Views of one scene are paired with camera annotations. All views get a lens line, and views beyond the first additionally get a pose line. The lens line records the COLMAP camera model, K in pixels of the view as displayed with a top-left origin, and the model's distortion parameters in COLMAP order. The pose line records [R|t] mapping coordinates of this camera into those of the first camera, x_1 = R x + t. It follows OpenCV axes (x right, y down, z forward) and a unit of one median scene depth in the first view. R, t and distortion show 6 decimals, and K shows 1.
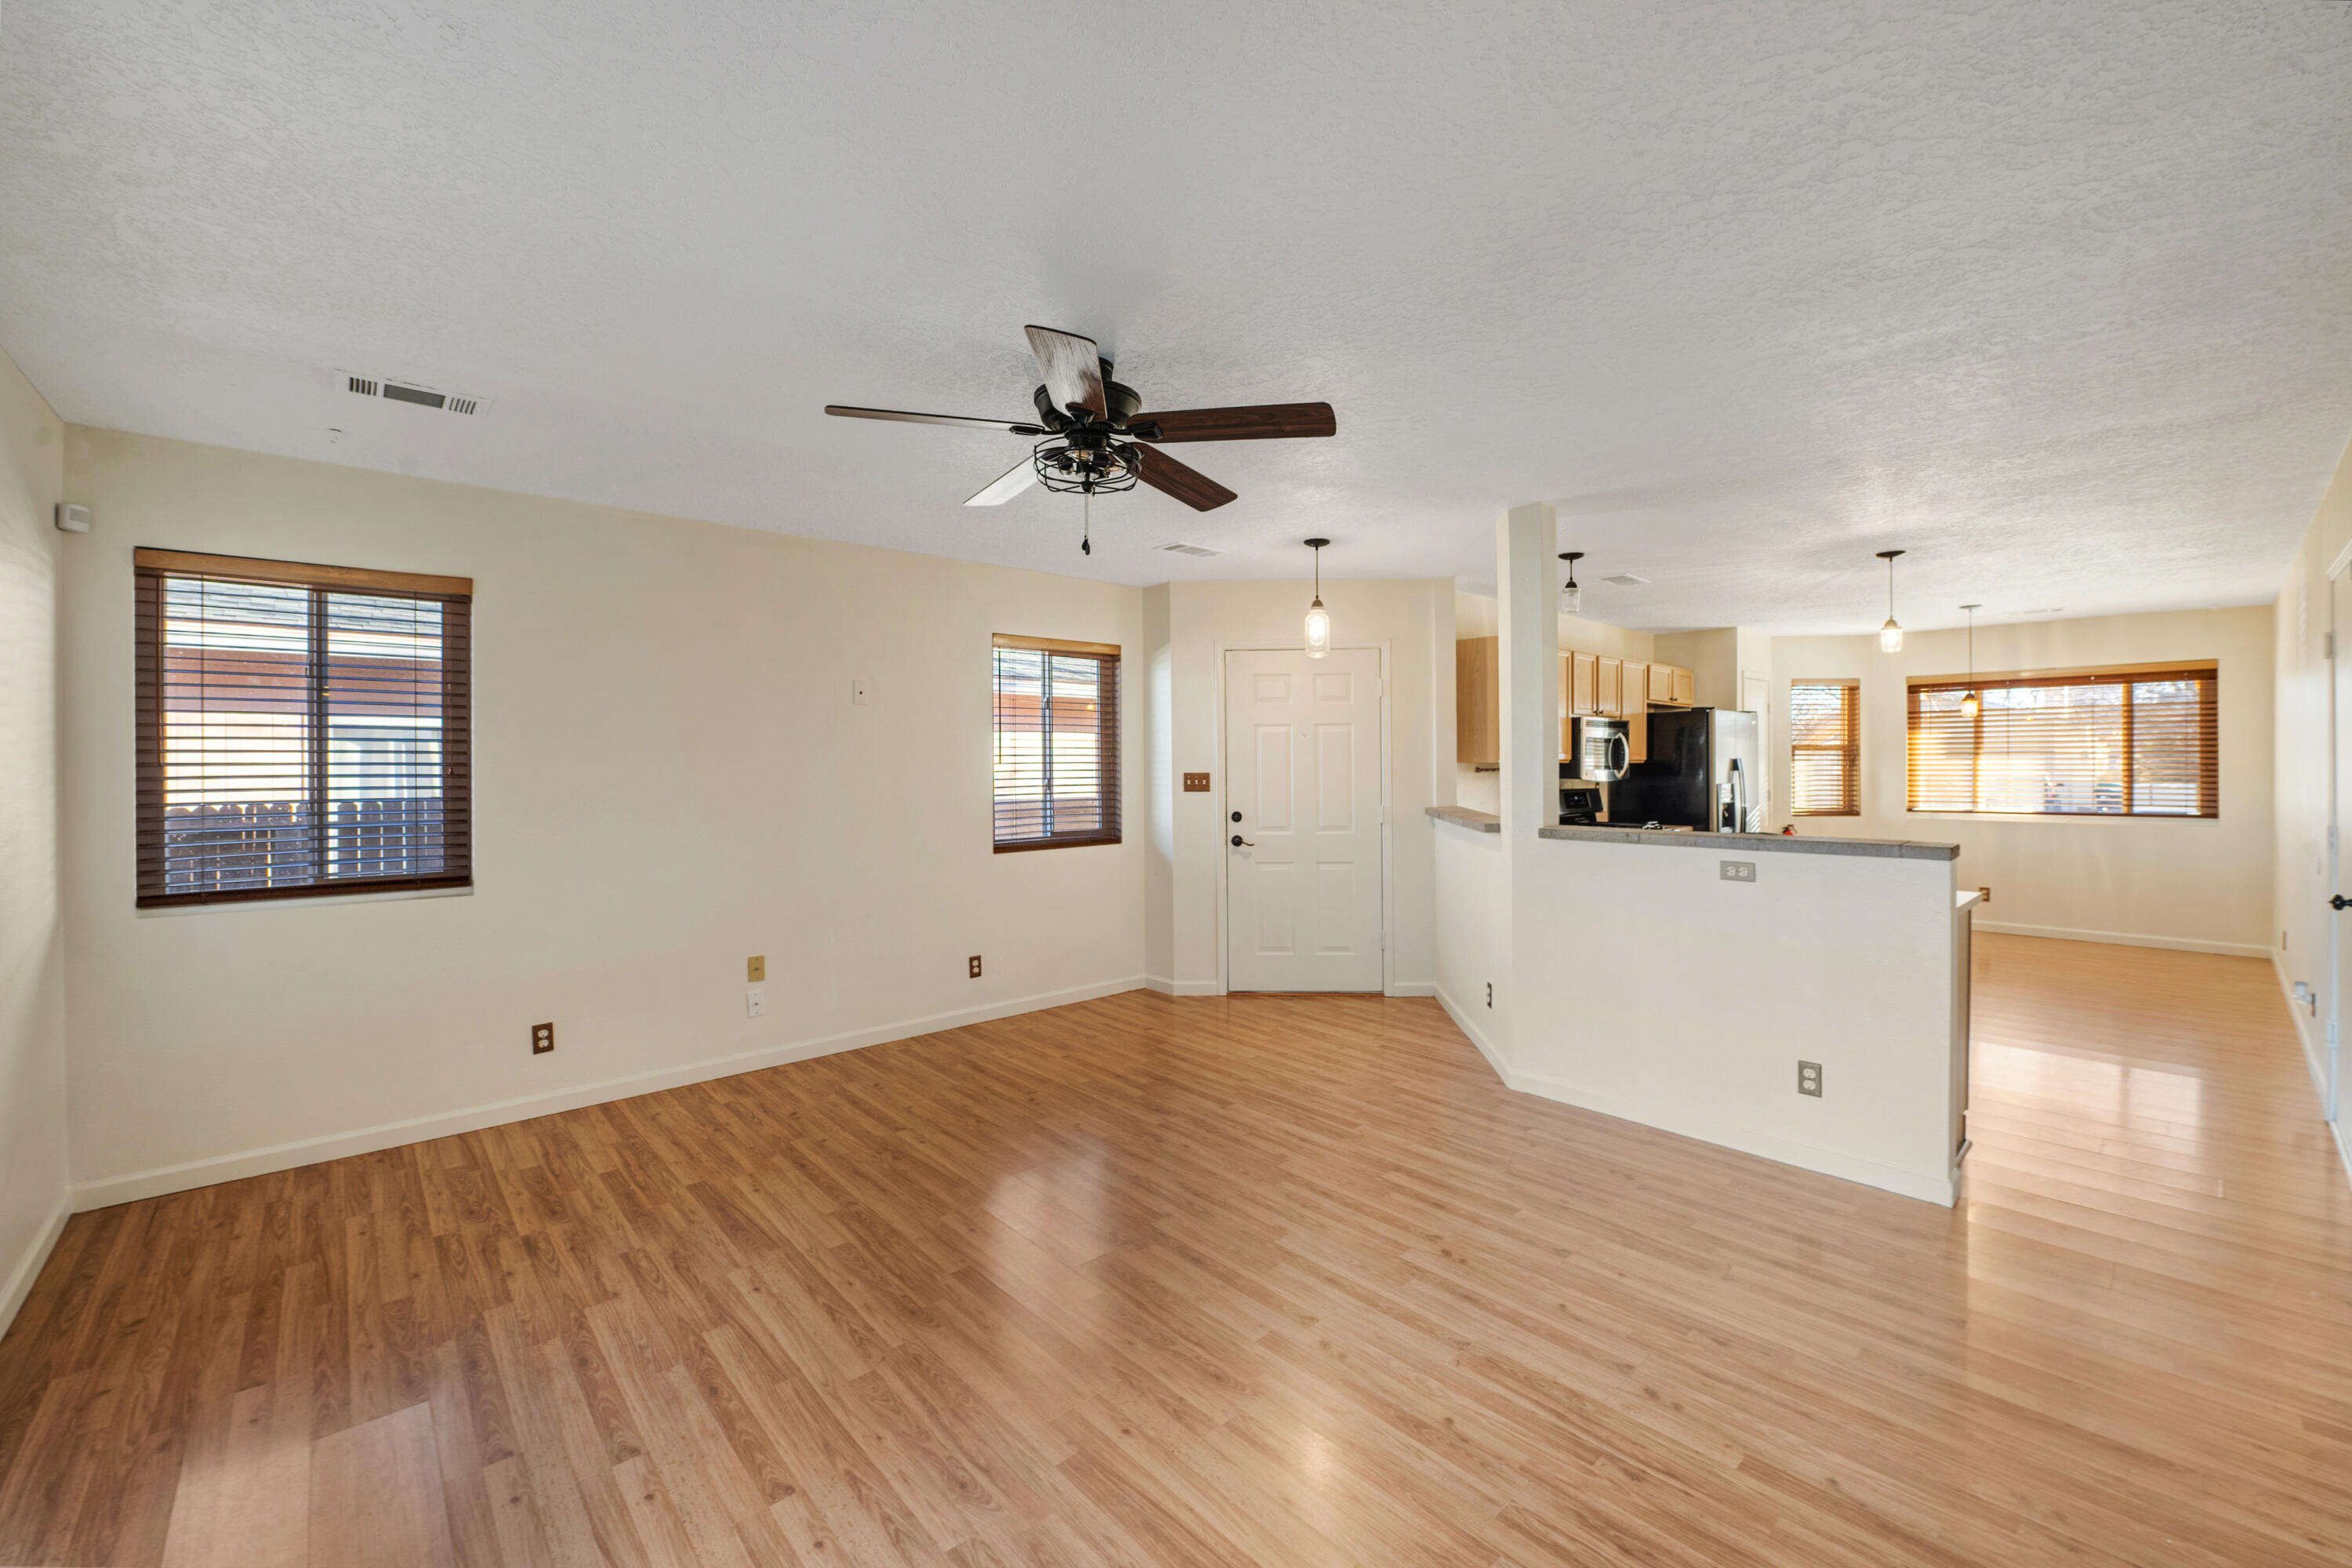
lens RADIAL K [[947.7, 0, 1165.4], [0, 947.7, 779.1], [0, 0, 1]] dist [-0.015070, -0.000576]
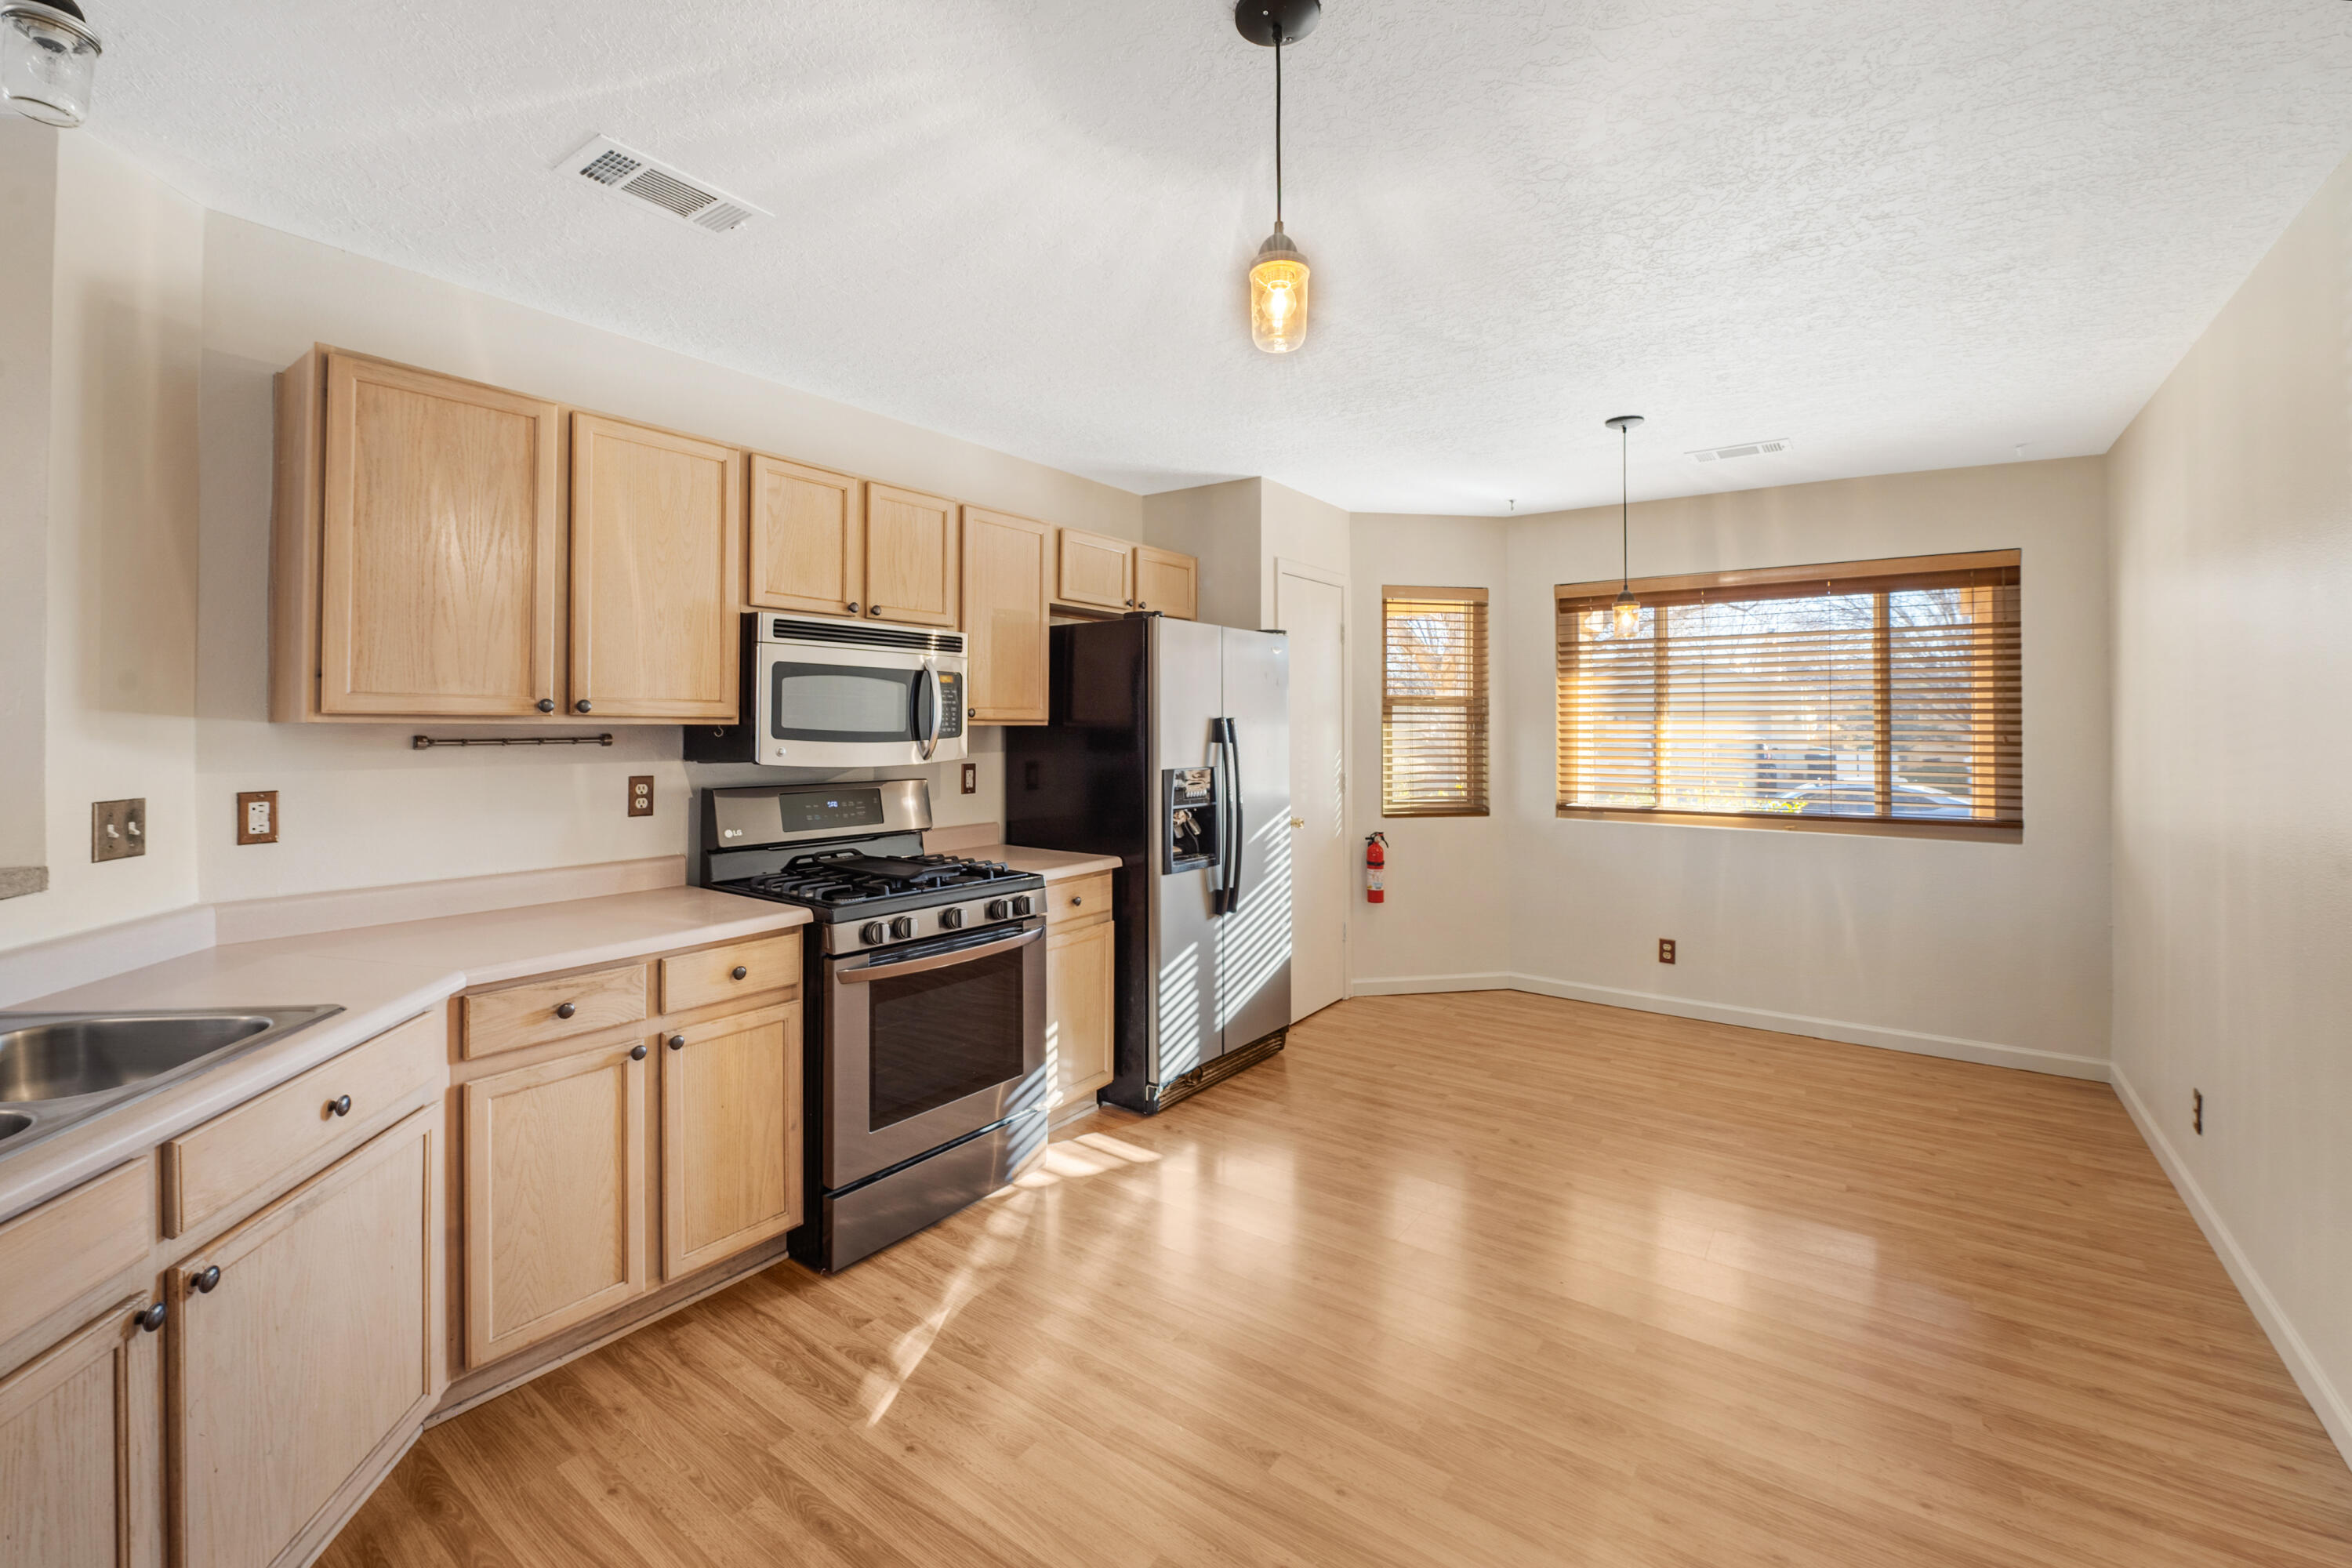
lens RADIAL K [[947.7, 0, 1184.5], [0, 947.7, 708.8], [0, 0, 1]] dist [-0.015070, -0.000576]
pose [[0.979415, 0.010178, 0.201599, 0.855977], [-0.004019, 0.999513, -0.030938, -0.018691], [-0.201816, 0.029491, 0.978979, 0.899438]]
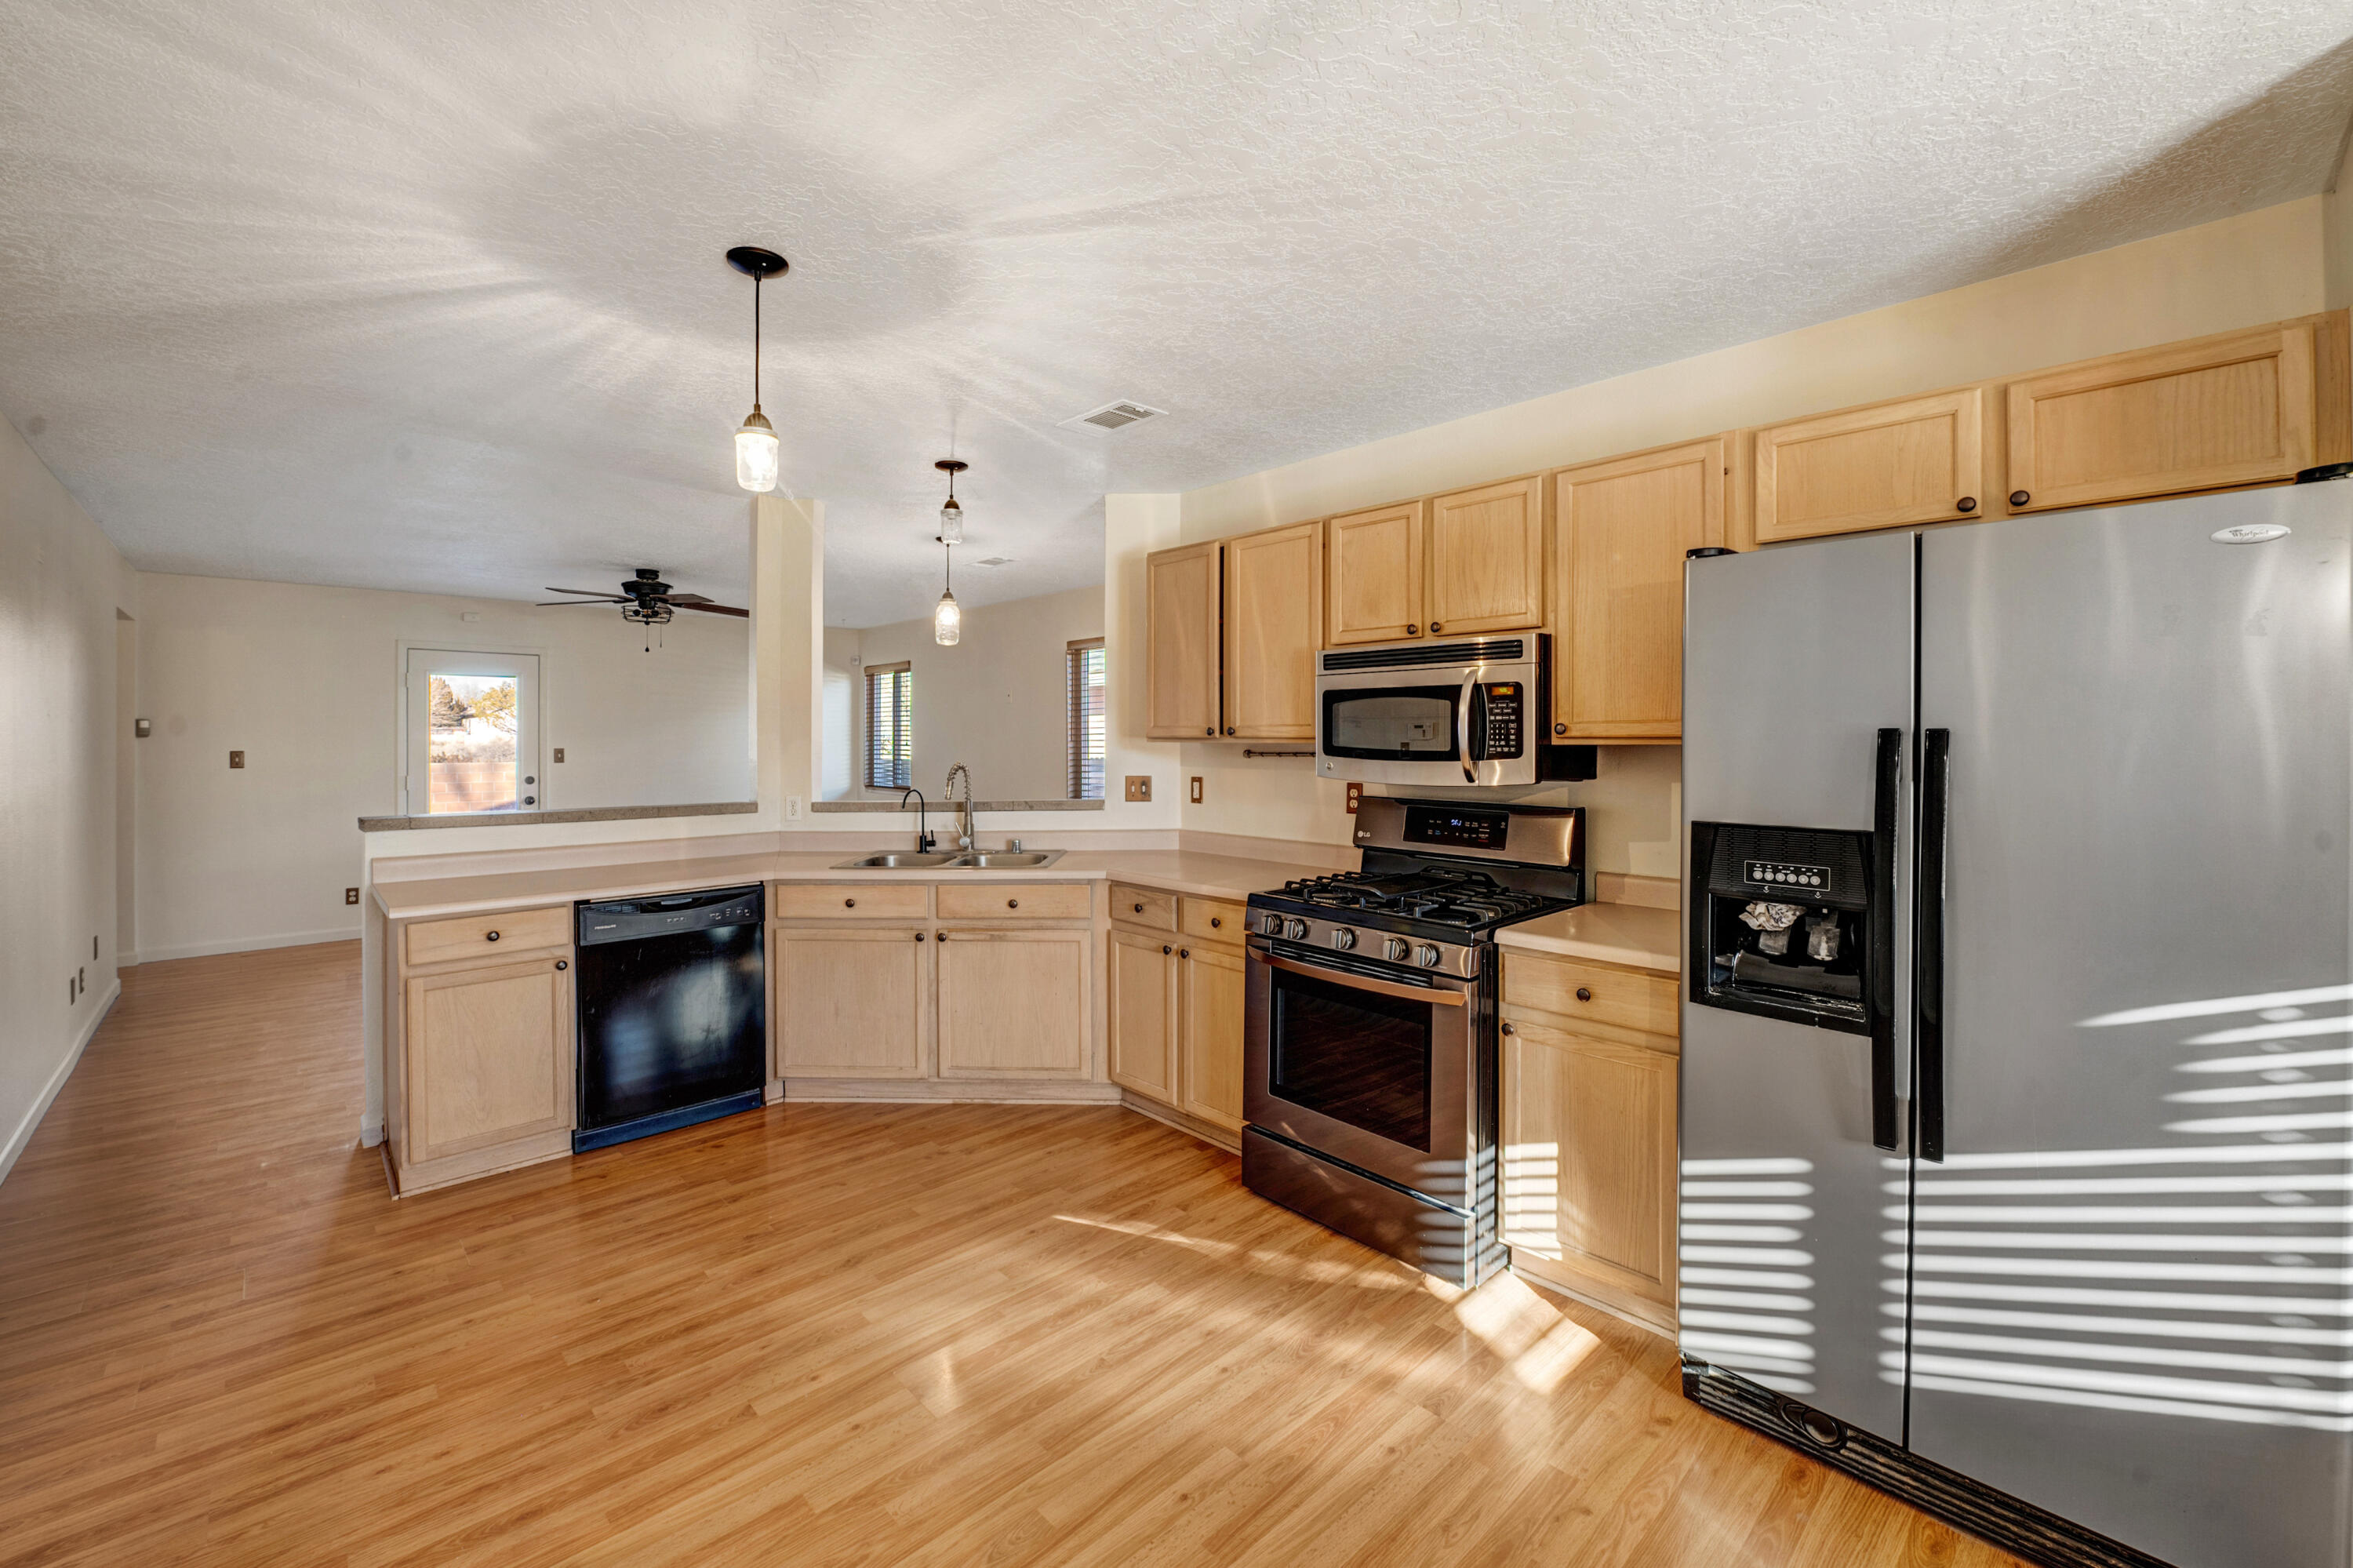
lens RADIAL K [[948.1, 0, 1178.4], [0, 948.1, 736.3], [0, 0, 1]] dist [-0.015070, -0.000576]
pose [[0.032489, 0.000914, -0.999472, 1.519027], [-0.012321, 0.999924, 0.000514, -0.032182], [0.999396, 0.012298, 0.032497, 1.474534]]
